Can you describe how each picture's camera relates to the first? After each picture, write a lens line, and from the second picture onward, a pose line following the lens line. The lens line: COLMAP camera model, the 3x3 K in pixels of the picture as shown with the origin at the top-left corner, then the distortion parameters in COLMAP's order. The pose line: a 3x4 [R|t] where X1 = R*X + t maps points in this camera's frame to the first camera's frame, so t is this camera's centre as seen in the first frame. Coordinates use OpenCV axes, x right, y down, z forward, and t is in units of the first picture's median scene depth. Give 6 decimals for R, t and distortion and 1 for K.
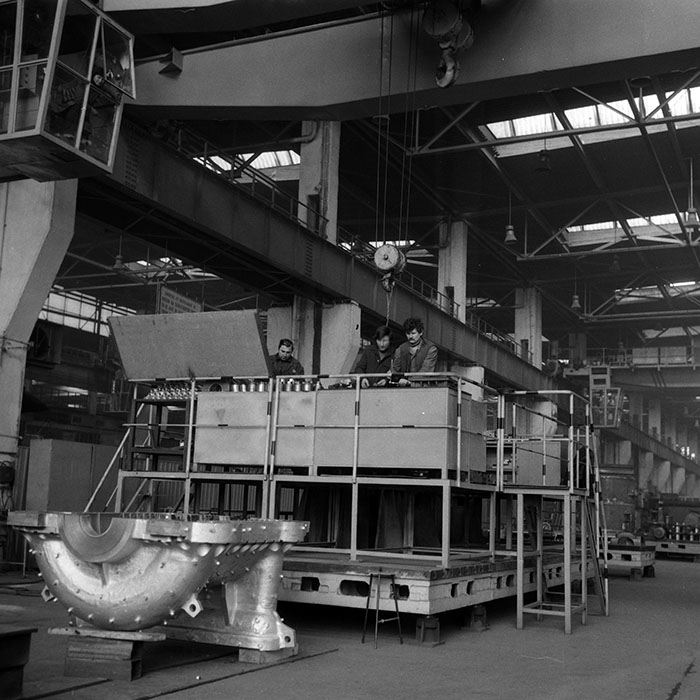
lens RADIAL K [[971.3, 0, 343.1], [0, 971.3, 352.6], [0, 0, 1]] dist [0.060356, 0.000000]
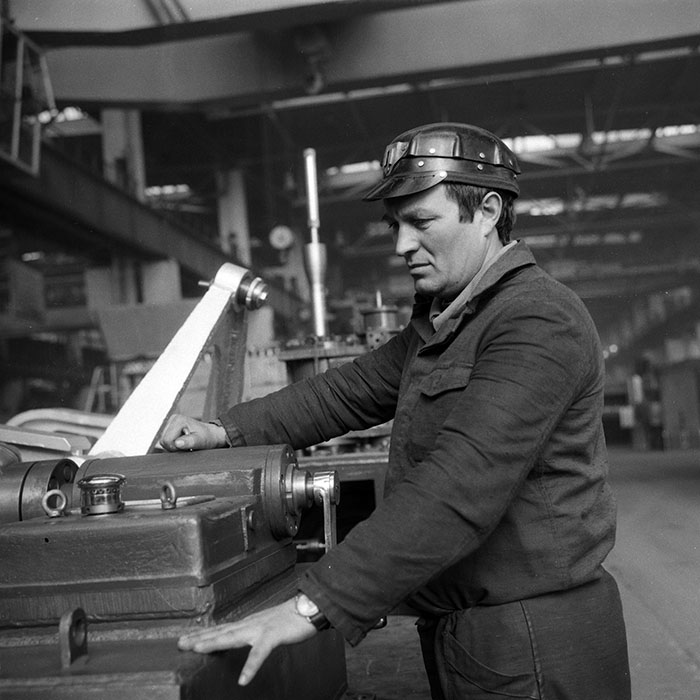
lens RADIAL K [[1013.3, 0, 343.4], [0, 1013.3, 361.2], [0, 0, 1]] dist [0.085817, 0.000000]
pose [[0.957869, -0.090976, 0.272417, -0.205394], [0.069709, 0.993786, 0.086773, -0.041979], [-0.278619, -0.064127, 0.958259, -0.211649]]
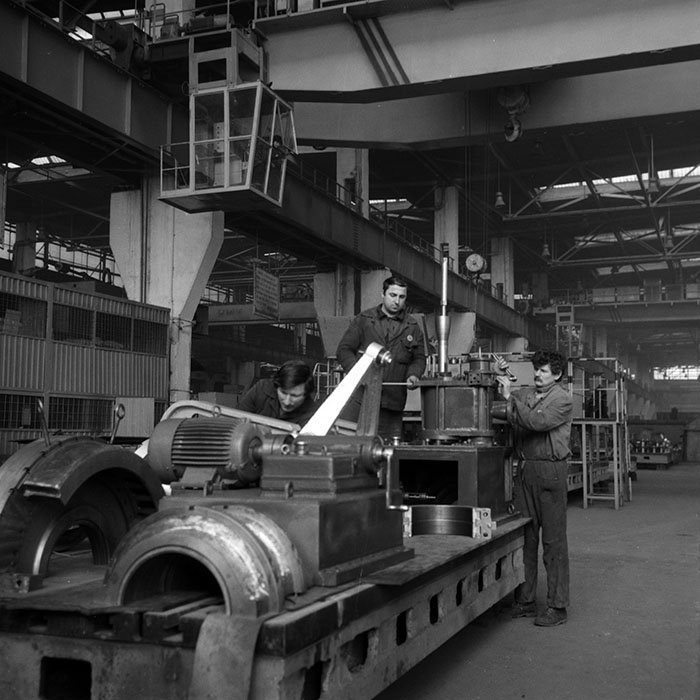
lens RADIAL K [[971.3, 0, 340.9], [0, 971.3, 338.3], [0, 0, 1]] dist [0.060356, 0.000000]
pose [[0.997837, -0.024651, 0.060940, -0.206658], [0.020946, 0.997936, 0.060699, -0.066146], [-0.062311, -0.059291, 0.996294, -0.363617]]
